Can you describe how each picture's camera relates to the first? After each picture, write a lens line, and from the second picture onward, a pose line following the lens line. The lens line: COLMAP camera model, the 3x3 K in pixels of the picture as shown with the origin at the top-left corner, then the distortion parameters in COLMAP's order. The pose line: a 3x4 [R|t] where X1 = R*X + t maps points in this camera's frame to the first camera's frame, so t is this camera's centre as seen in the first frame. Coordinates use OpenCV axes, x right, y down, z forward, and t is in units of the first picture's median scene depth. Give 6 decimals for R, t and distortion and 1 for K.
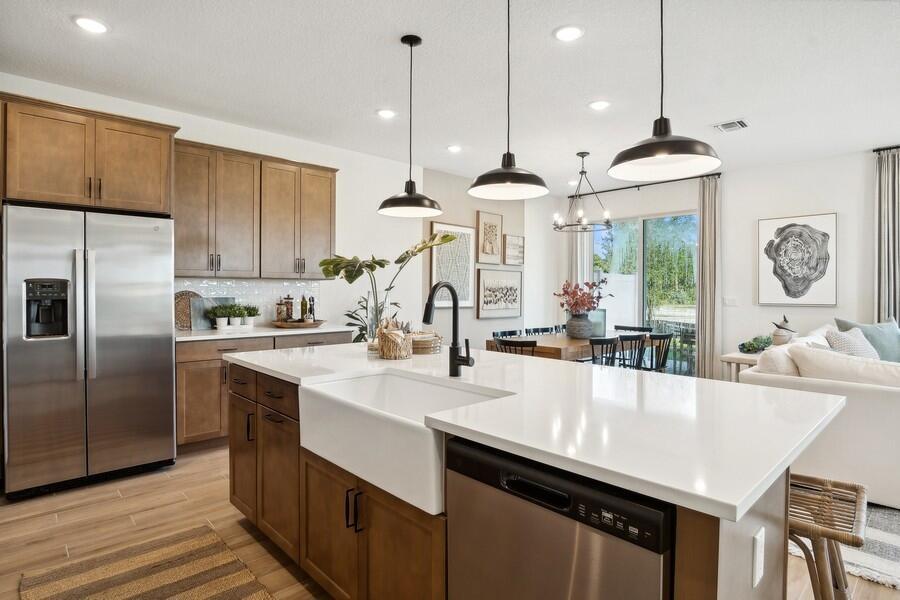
lens RADIAL K [[484.9, 0, 453.9], [0, 484.9, 294.8], [0, 0, 1]] dist [-0.030283, 0.000303]
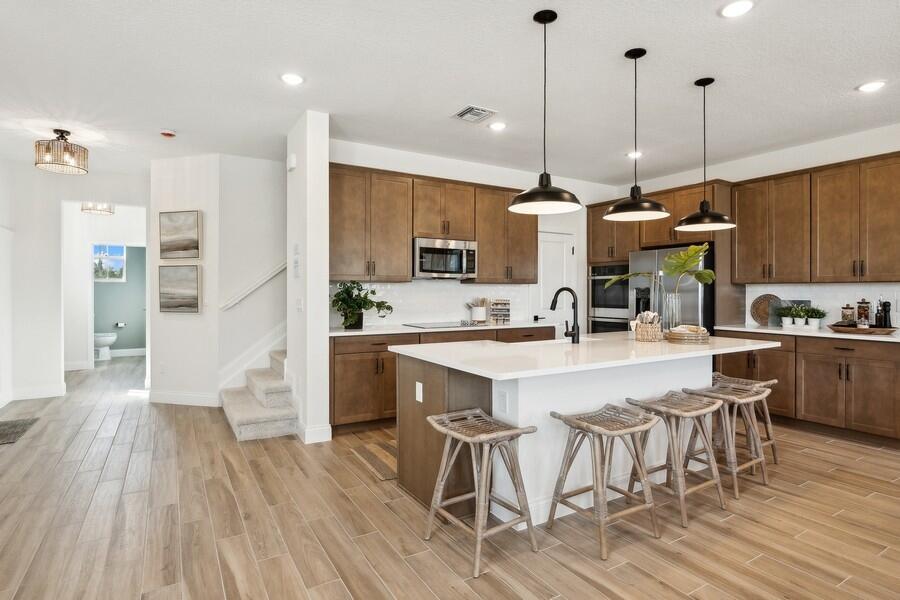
lens RADIAL K [[473.3, 0, 448.2], [0, 473.3, 292.4], [0, 0, 1]] dist [-0.012008, 0.001308]
pose [[-0.218672, -0.004837, -0.975786, 0.636227], [-0.012693, 0.999917, -0.002112, -0.000201], [0.975716, 0.011924, -0.218715, 0.346673]]
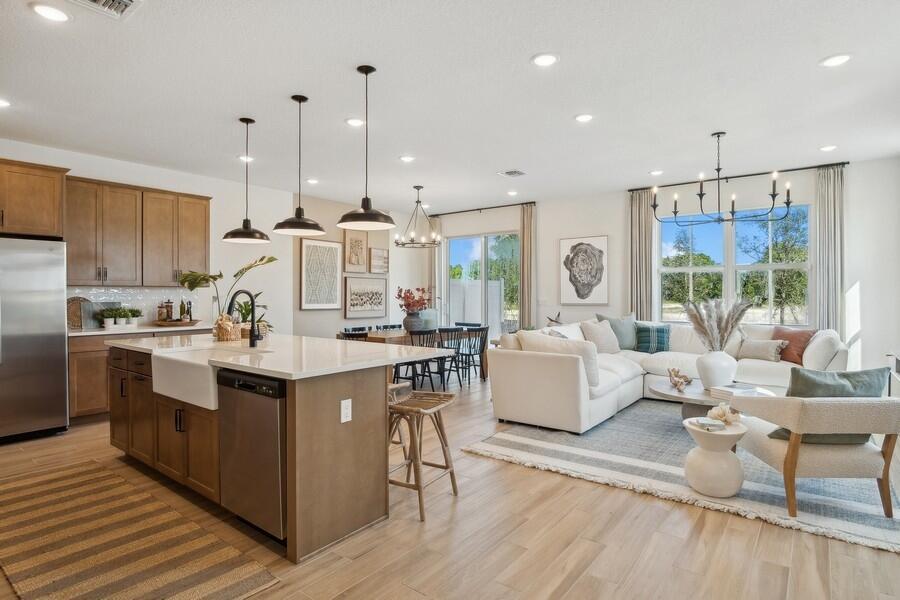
lens RADIAL K [[485.2, 0, 452.8], [0, 485.2, 297.9], [0, 0, 1]] dist [-0.033428, 0.008078]
pose [[0.987928, -0.007377, 0.154737, 0.157408], [0.007780, 0.999968, -0.002002, 0.003315], [-0.154717, 0.003181, 0.987954, -0.273982]]
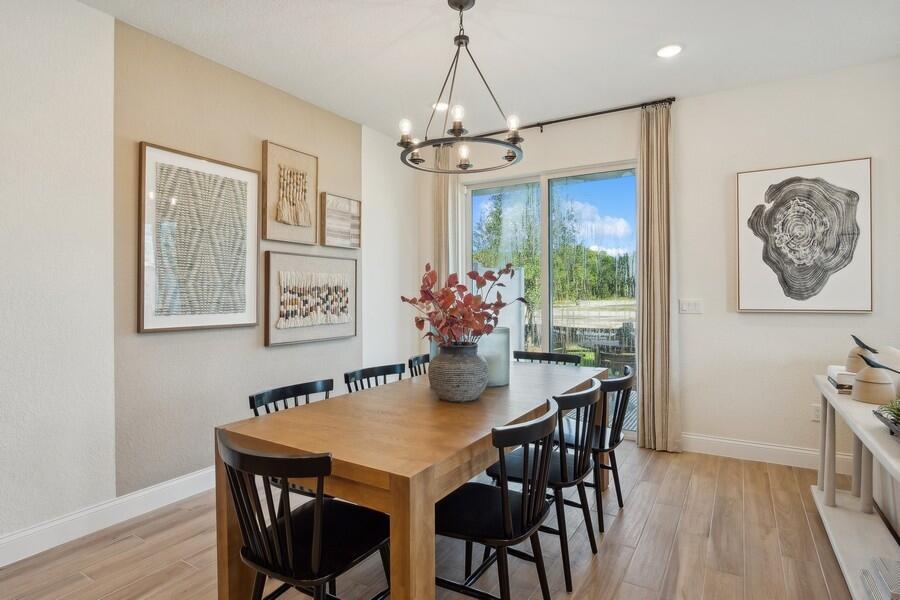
lens RADIAL K [[484.9, 0, 453.9], [0, 484.9, 294.8], [0, 0, 1]] dist [-0.030283, 0.000303]
pose [[0.964450, -0.011017, 0.264036, 0.133461], [0.011997, 0.999926, -0.002098, -0.003741], [-0.263994, 0.005191, 0.964510, 0.549042]]
